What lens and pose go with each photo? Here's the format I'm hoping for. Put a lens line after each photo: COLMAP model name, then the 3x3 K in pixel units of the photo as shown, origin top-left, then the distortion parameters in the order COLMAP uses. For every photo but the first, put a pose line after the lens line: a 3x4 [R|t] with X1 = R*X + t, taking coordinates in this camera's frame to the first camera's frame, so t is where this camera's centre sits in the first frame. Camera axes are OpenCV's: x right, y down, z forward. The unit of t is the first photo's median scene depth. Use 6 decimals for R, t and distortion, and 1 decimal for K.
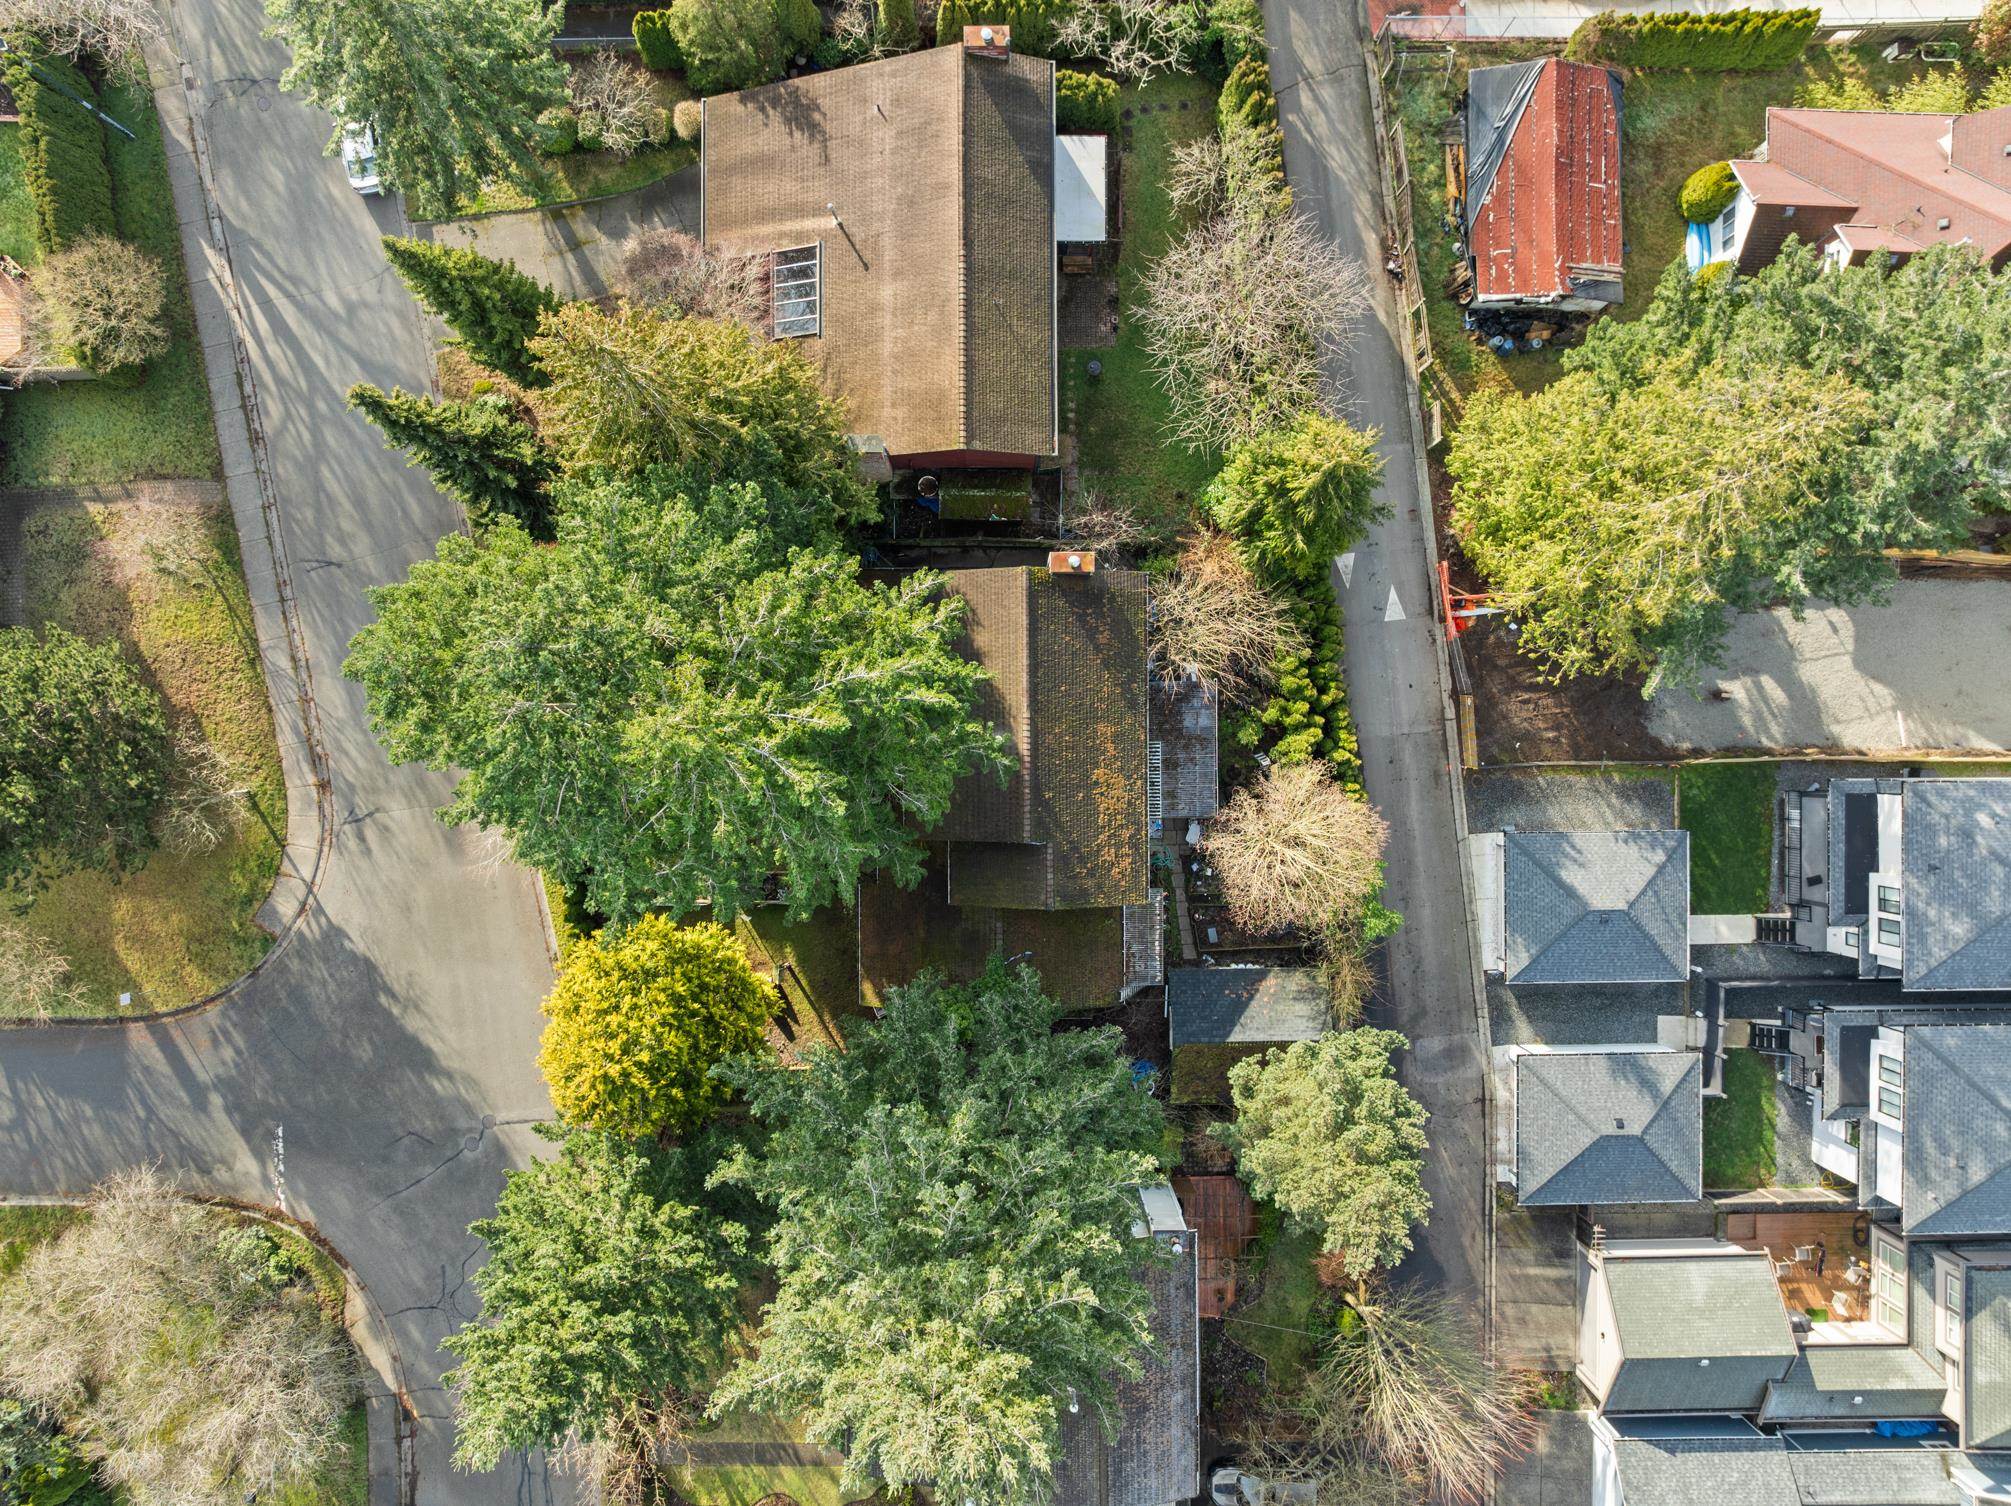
lens RADIAL K [[1415.3, 0, 997.3], [0, 1415.3, 756.6], [0, 0, 1]] dist [-0.042519, -0.001821]
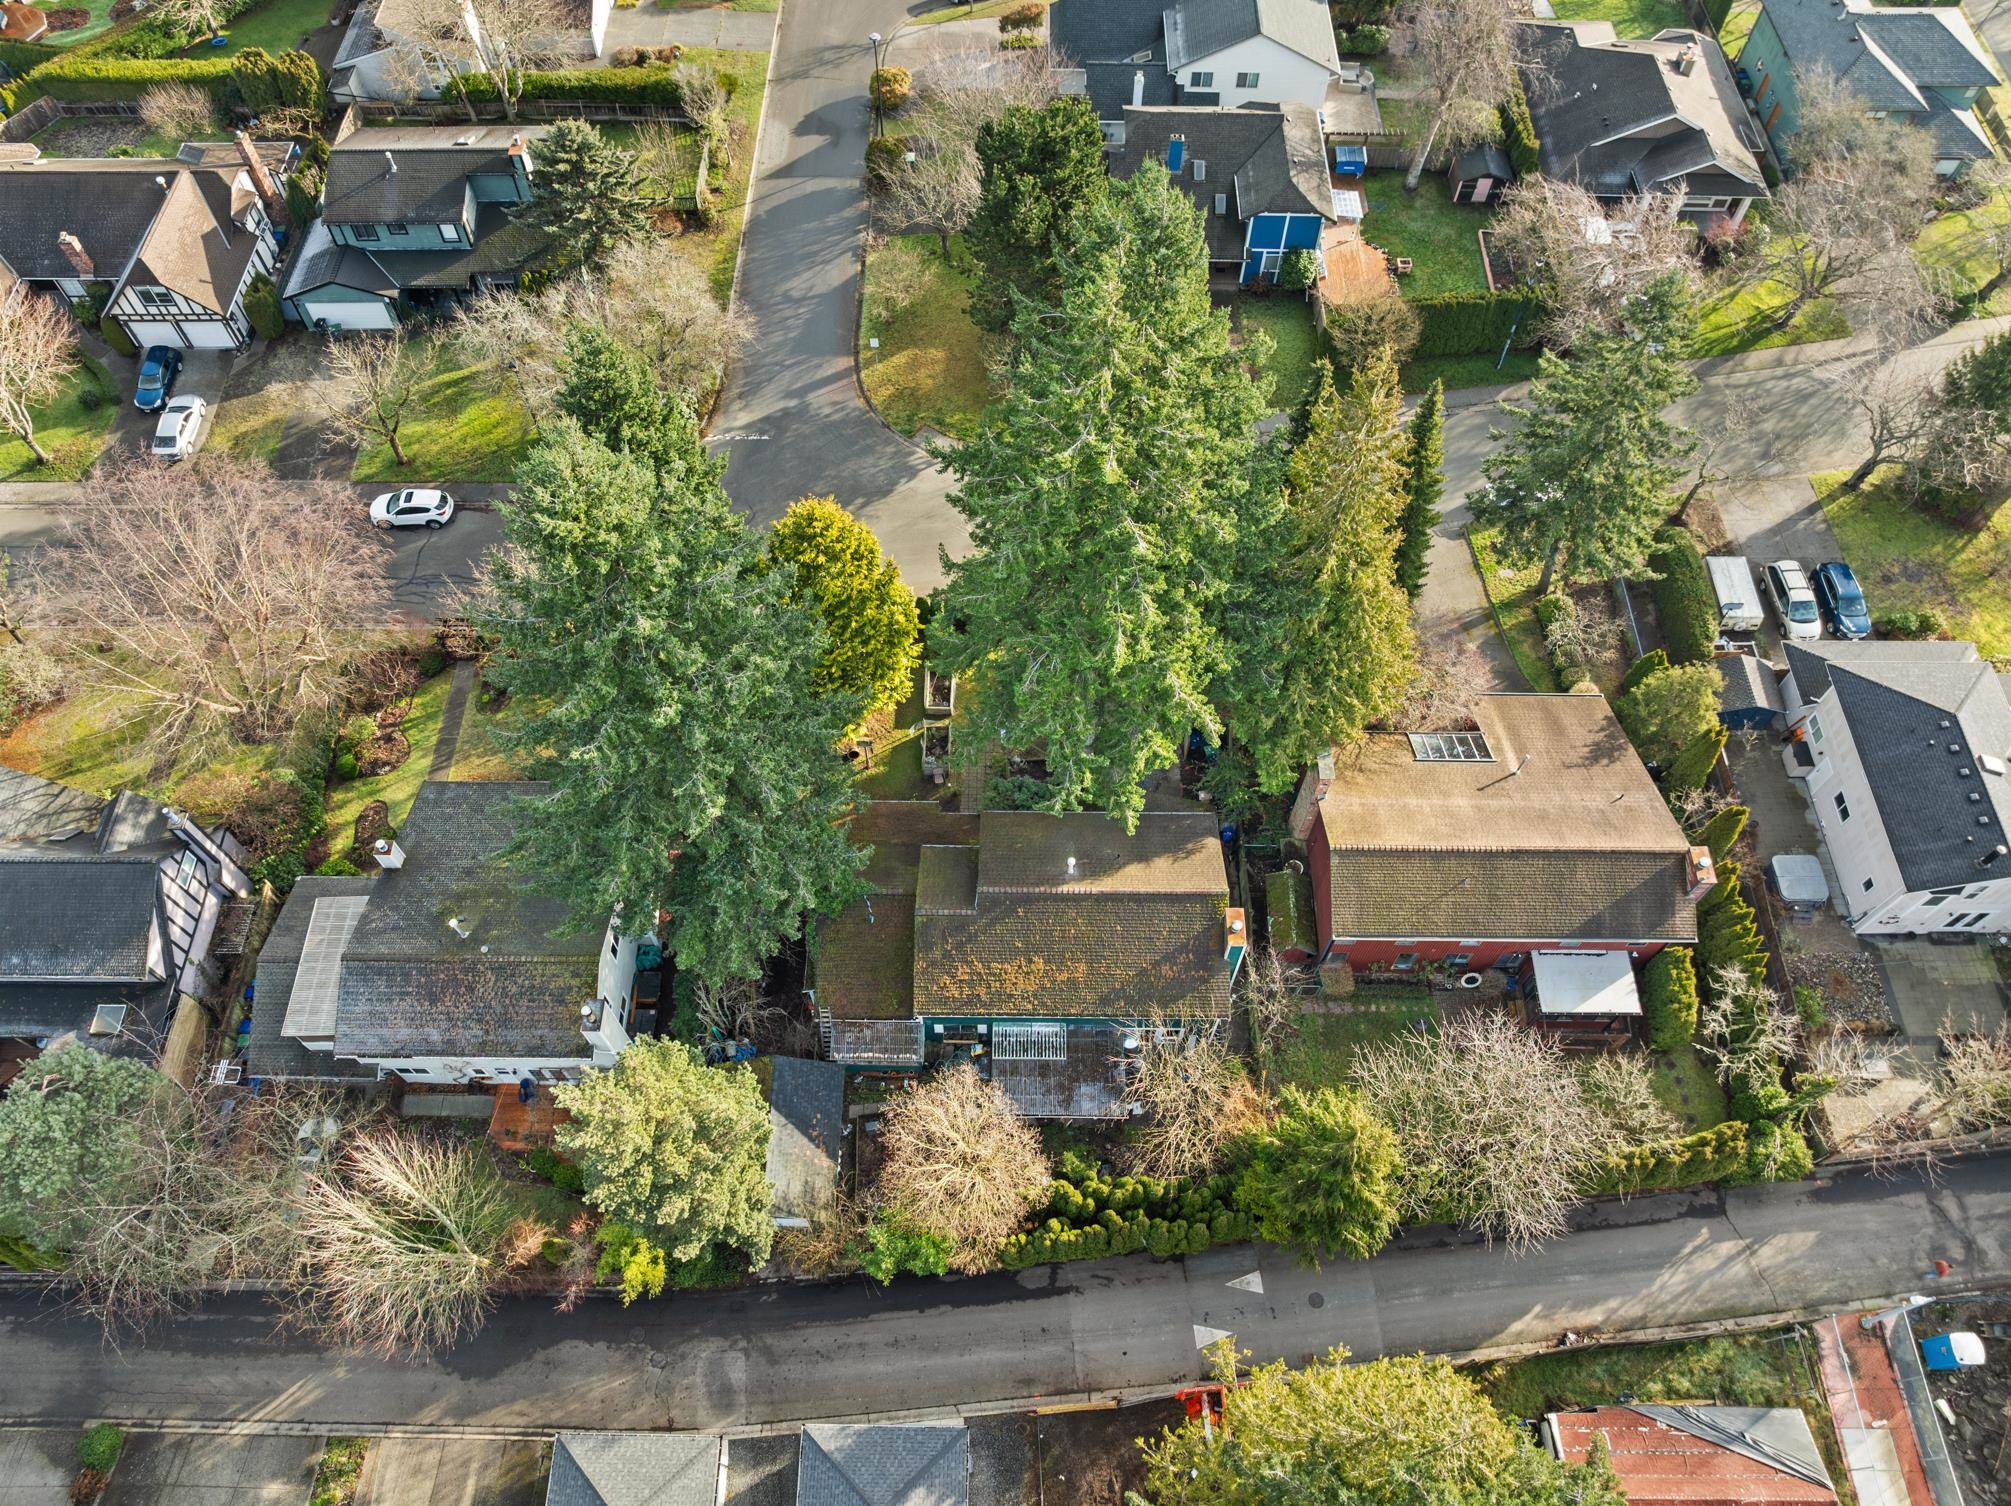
lens RADIAL K [[1415.3, 0, 997.3], [0, 1415.3, 756.6], [0, 0, 1]] dist [-0.042519, -0.001821]
pose [[-0.016850, 0.859346, -0.511117, 0.439779], [-0.999846, -0.016957, 0.004451, 0.037857], [-0.004842, 0.511114, 0.859499, 0.001671]]
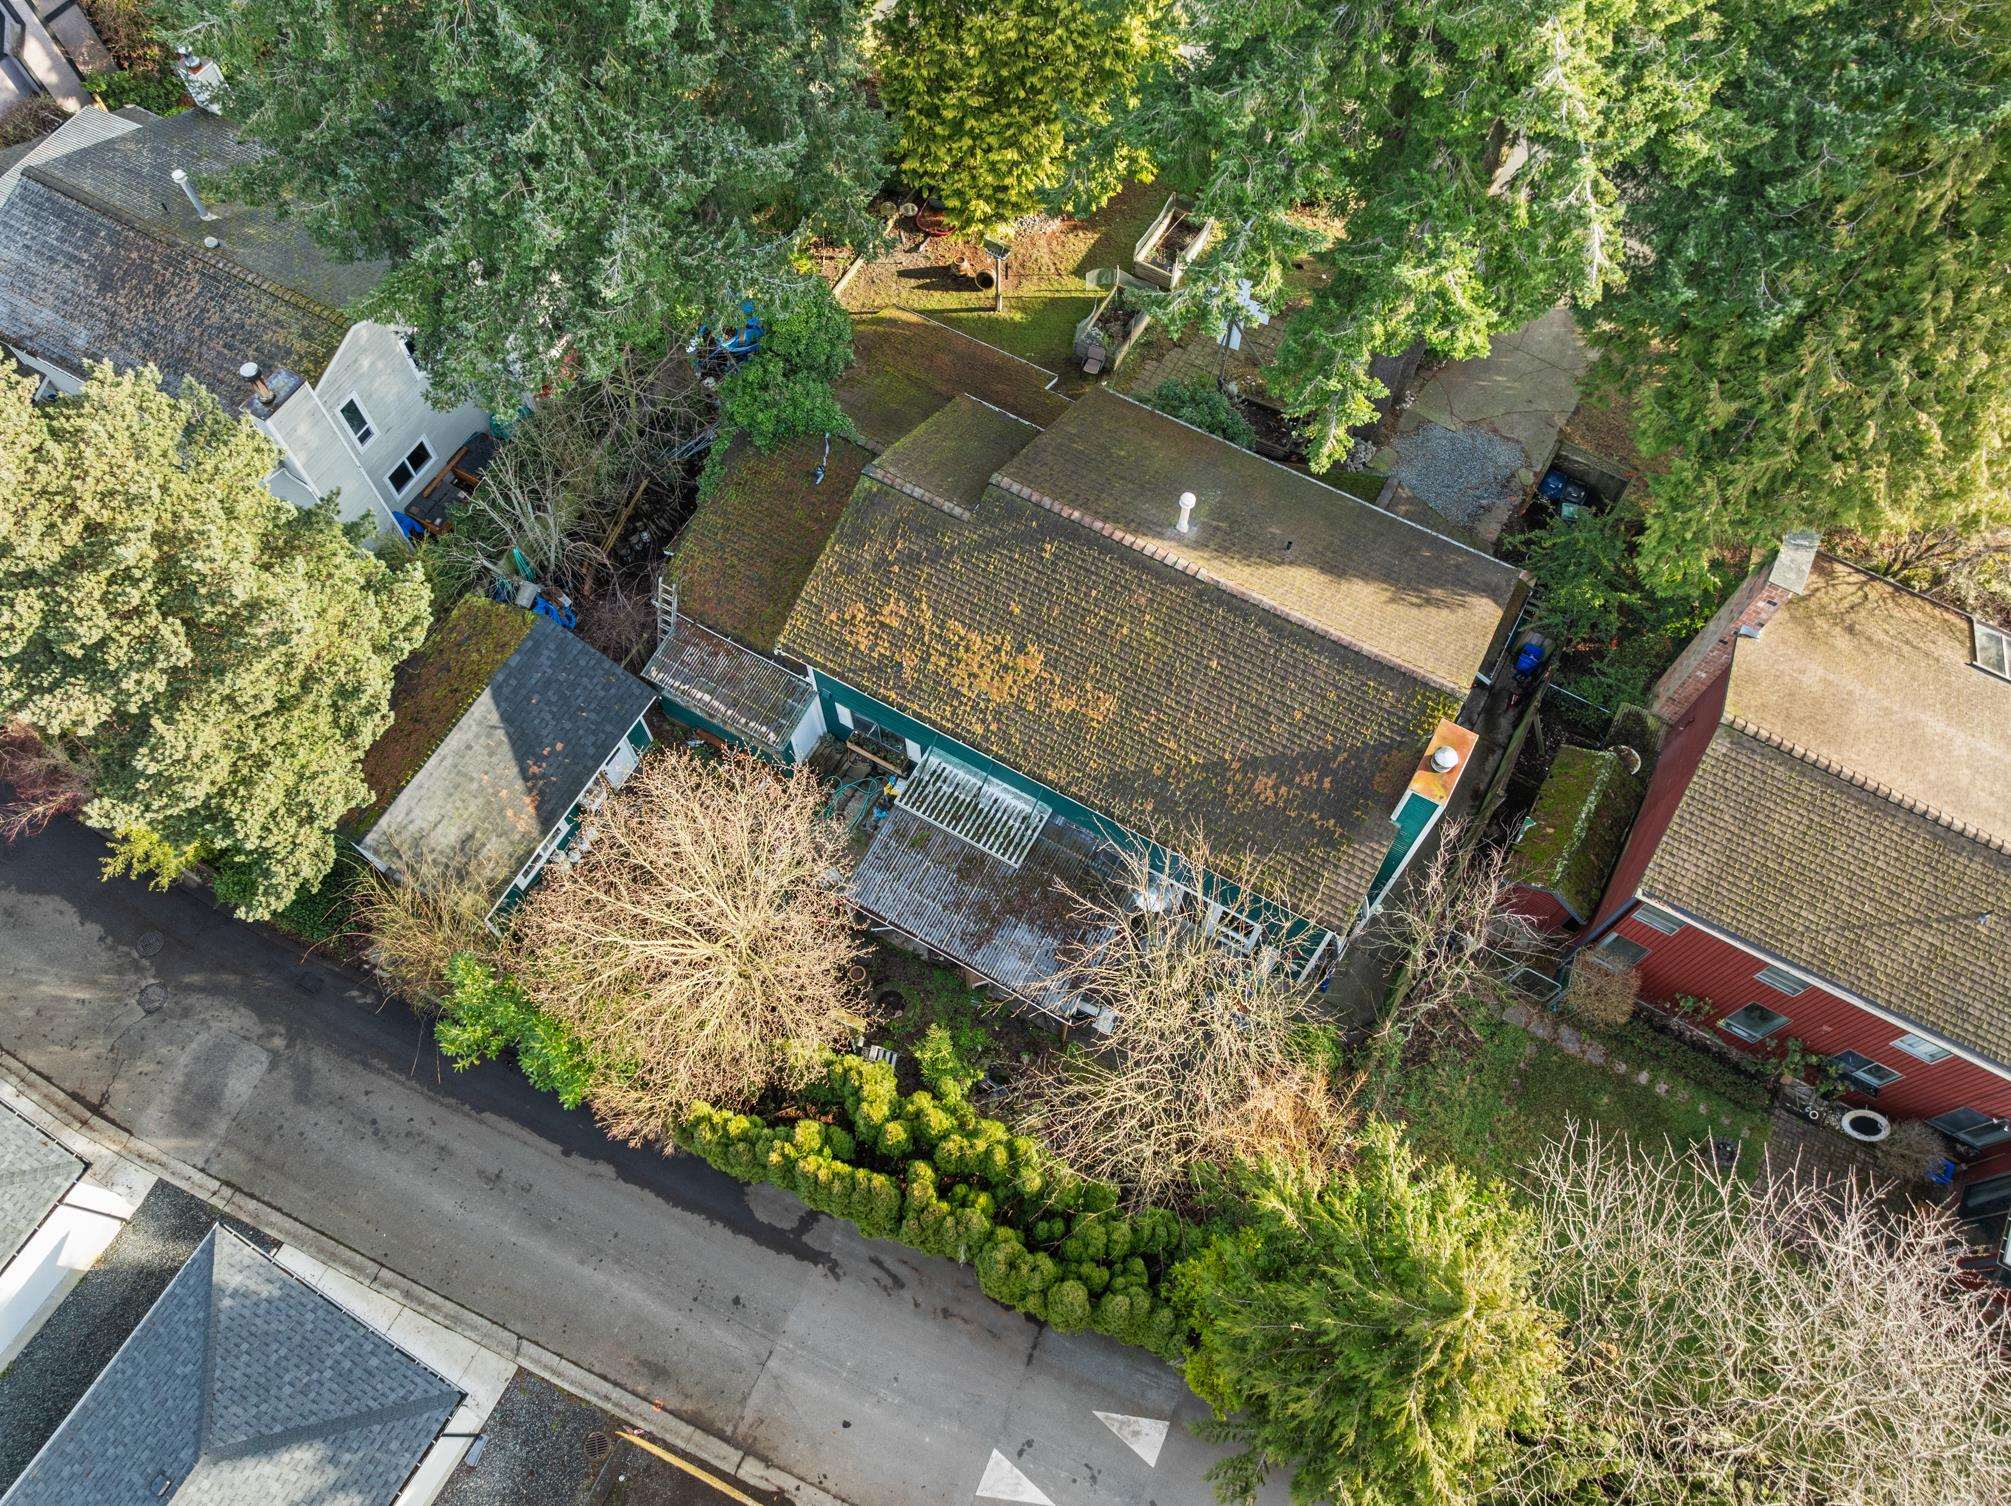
lens RADIAL K [[1415.3, 0, 997.3], [0, 1415.3, 756.6], [0, 0, 1]] dist [-0.042519, -0.001821]
pose [[-0.500841, 0.779181, -0.376875, 0.276629], [-0.865538, -0.451489, 0.216798, -0.096184], [-0.001230, 0.434781, 0.900535, 0.494044]]
